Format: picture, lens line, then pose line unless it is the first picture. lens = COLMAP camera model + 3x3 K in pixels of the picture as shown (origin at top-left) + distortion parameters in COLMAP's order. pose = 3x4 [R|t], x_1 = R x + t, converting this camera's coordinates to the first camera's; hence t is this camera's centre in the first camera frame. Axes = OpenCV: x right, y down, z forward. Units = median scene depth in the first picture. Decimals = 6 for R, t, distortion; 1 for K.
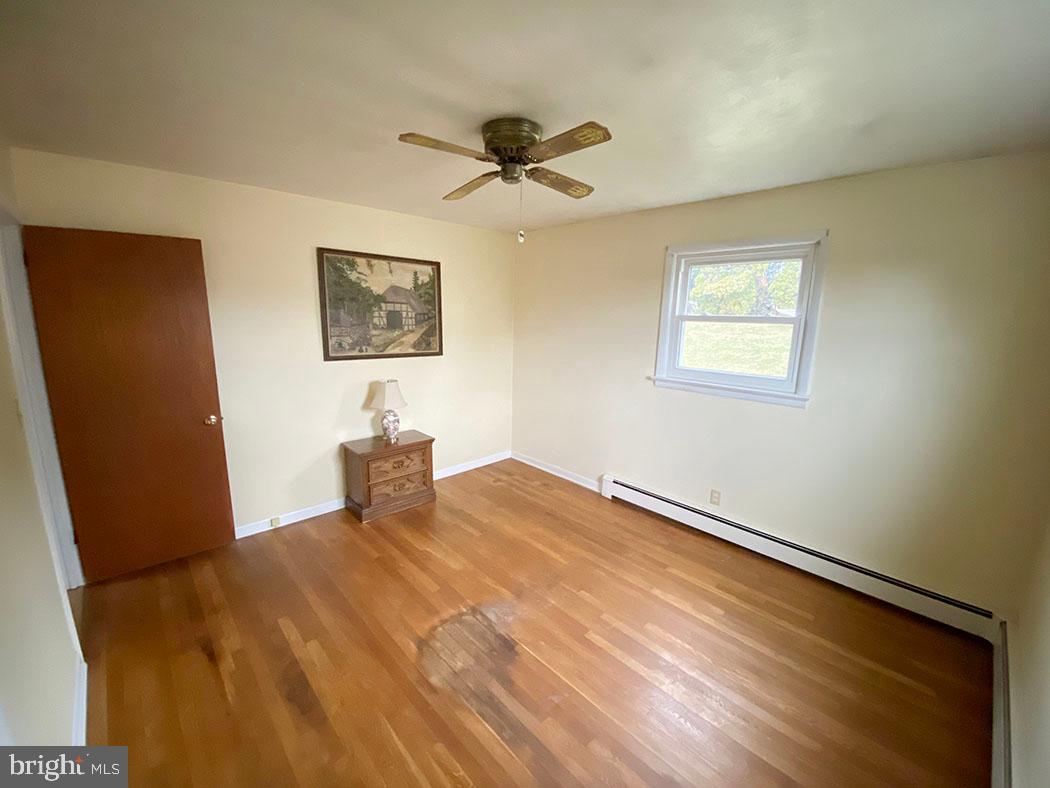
lens RADIAL K [[423.7, 0, 521.9], [0, 423.7, 389.0], [0, 0, 1]] dist [0.022619, -0.019408]
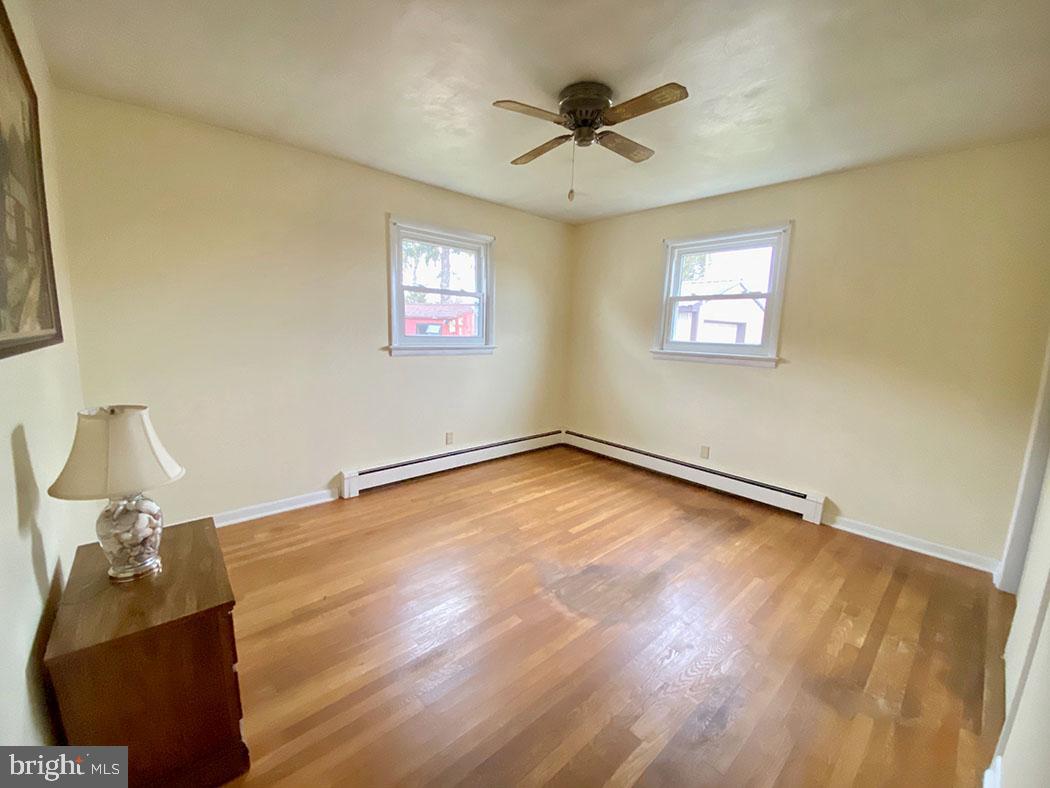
lens RADIAL K [[423.7, 0, 521.9], [0, 423.7, 389.0], [0, 0, 1]] dist [0.022619, -0.019408]
pose [[0.005988, -0.160806, 0.986968, -0.810880], [0.146460, 0.976483, 0.158209, -0.053241], [-0.989198, 0.143604, 0.029399, 0.820608]]
